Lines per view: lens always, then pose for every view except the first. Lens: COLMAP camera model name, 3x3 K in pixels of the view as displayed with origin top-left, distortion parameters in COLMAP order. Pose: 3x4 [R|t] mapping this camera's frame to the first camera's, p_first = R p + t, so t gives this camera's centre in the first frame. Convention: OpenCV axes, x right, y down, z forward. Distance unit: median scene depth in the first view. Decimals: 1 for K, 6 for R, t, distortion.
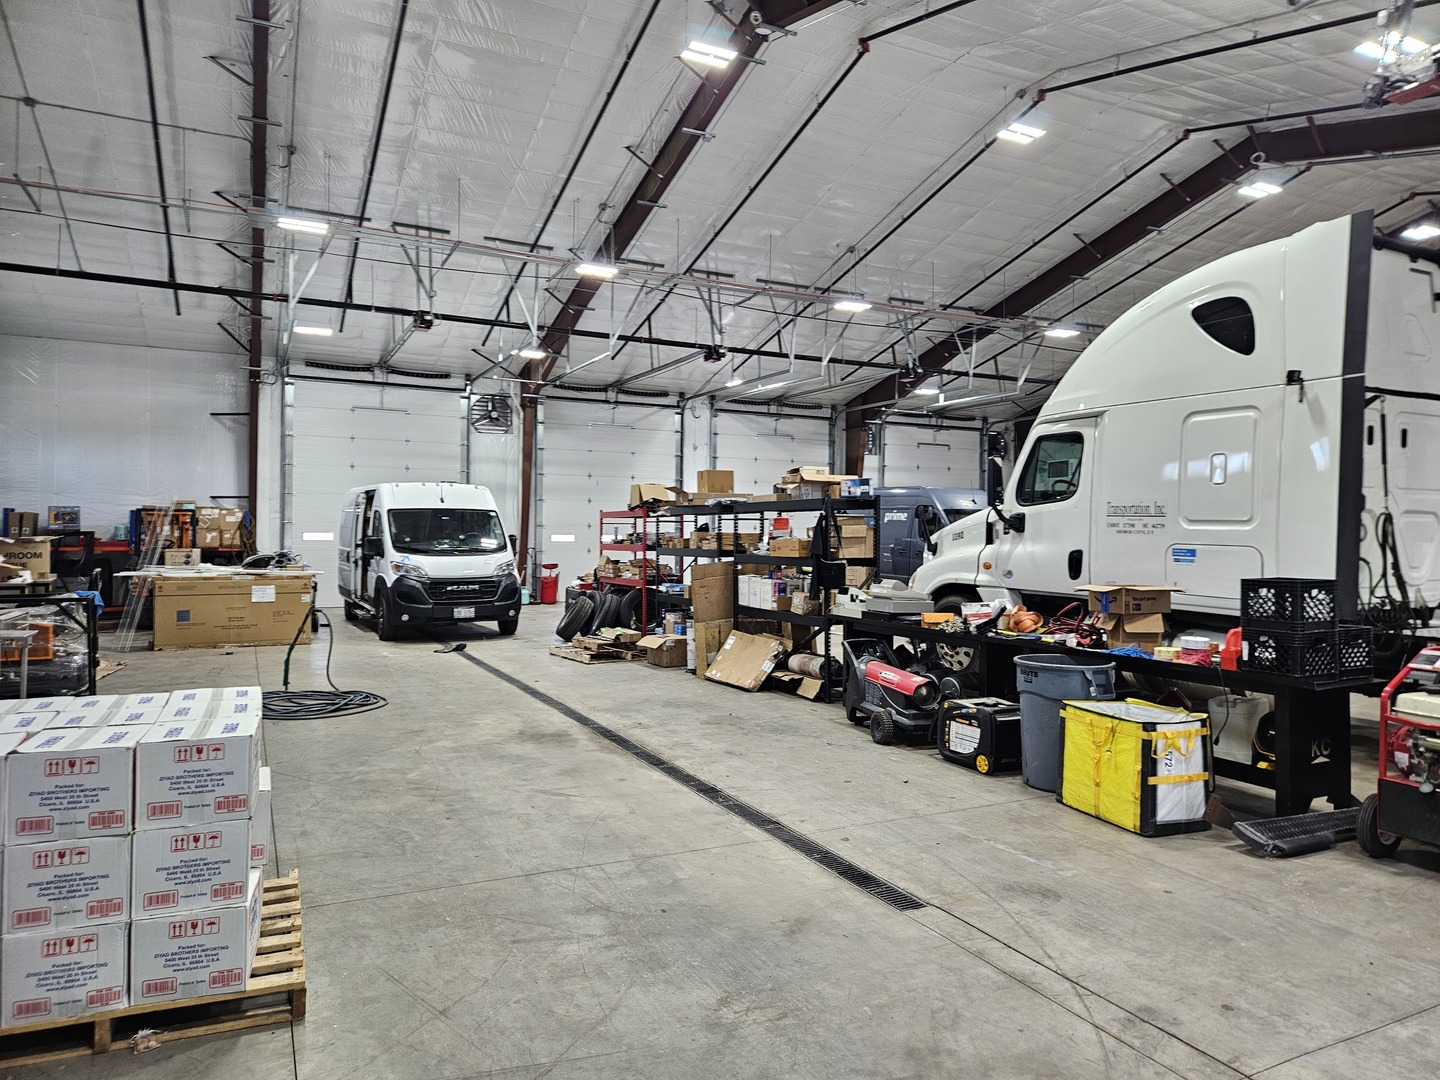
lens RADIAL K [[947.0, 0, 716.6], [0, 947.0, 528.9], [0, 0, 1]] dist [0.064766, -0.053543]
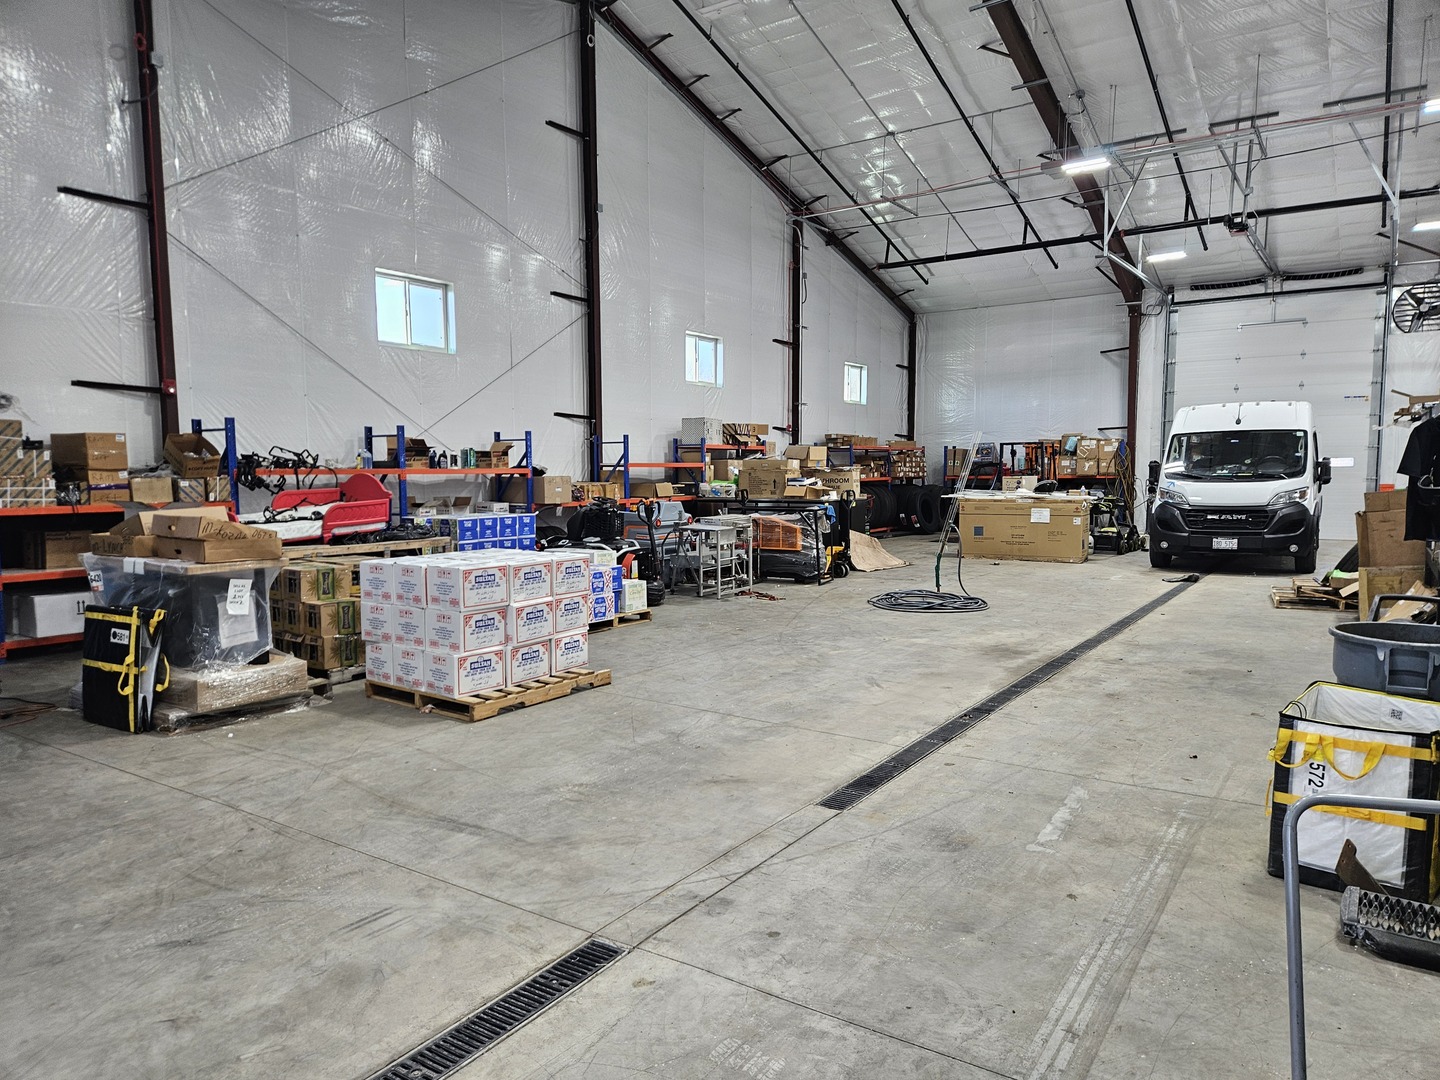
lens RADIAL K [[947.0, 0, 720.8], [0, 947.0, 539.4], [0, 0, 1]] dist [0.064766, -0.053543]
pose [[0.495792, 0.053188, -0.866811, 0.745696], [0.018836, 0.997229, 0.071964, 0.019057], [0.868237, -0.052006, 0.493417, 0.287083]]
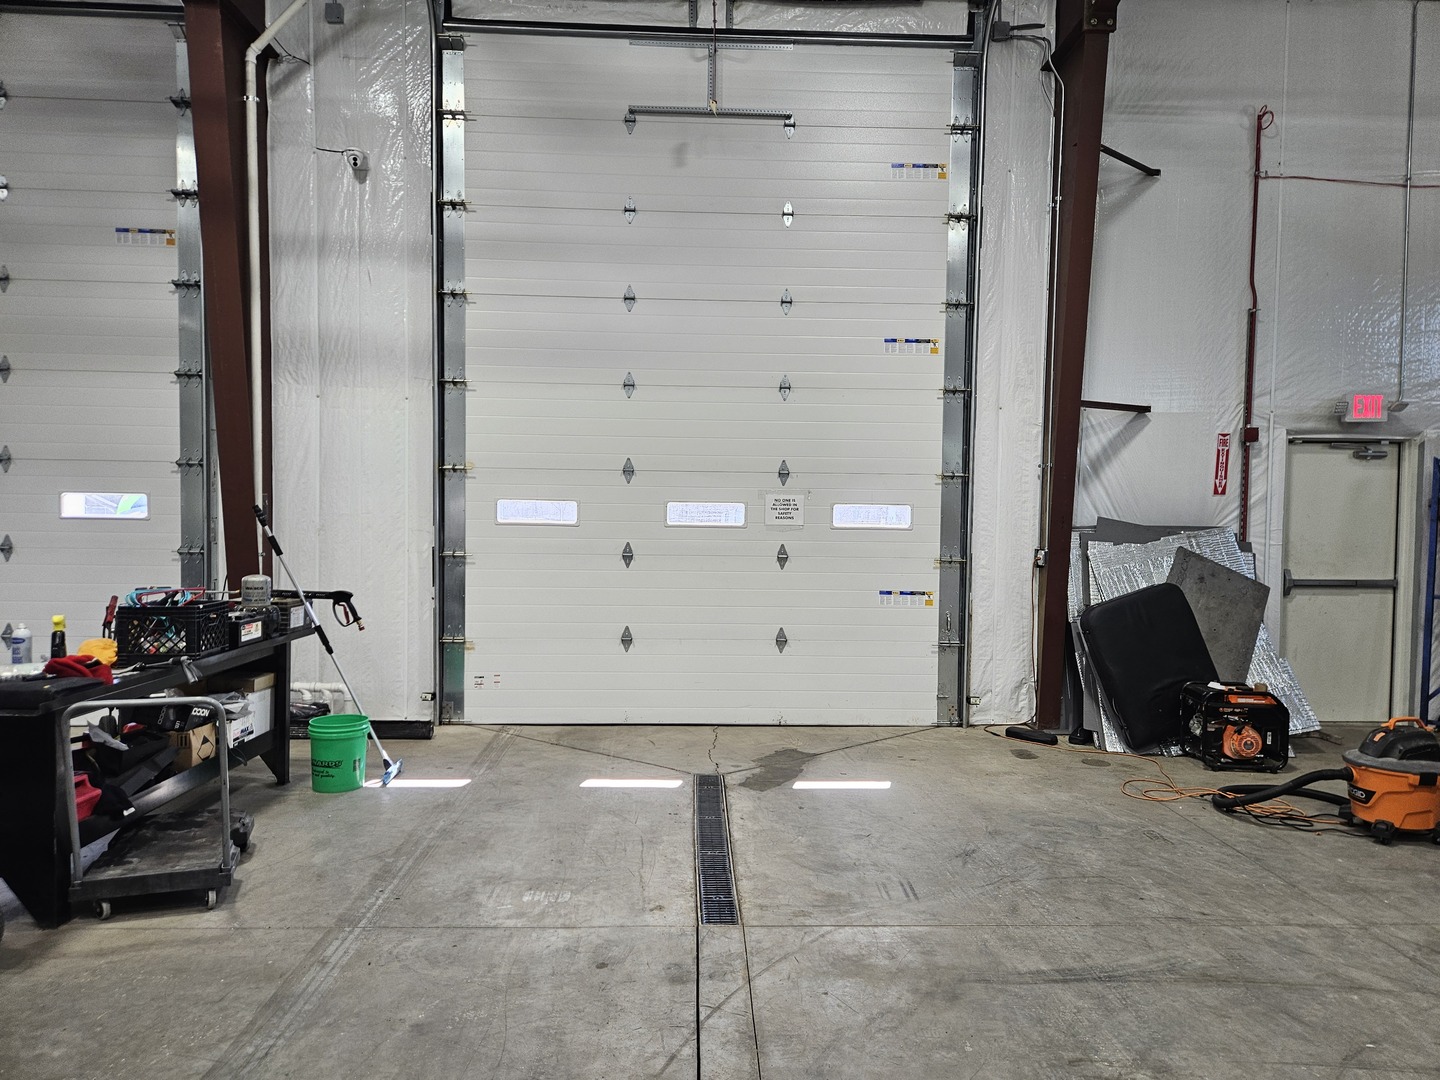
lens RADIAL K [[947.0, 0, 724.4], [0, 947.0, 545.7], [0, 0, 1]] dist [0.064766, -0.053543]
pose [[-0.913499, -0.034610, 0.405366, 0.011680], [-0.024134, 0.999230, 0.030926, 0.012715], [-0.406124, 0.018467, -0.913631, 1.057291]]
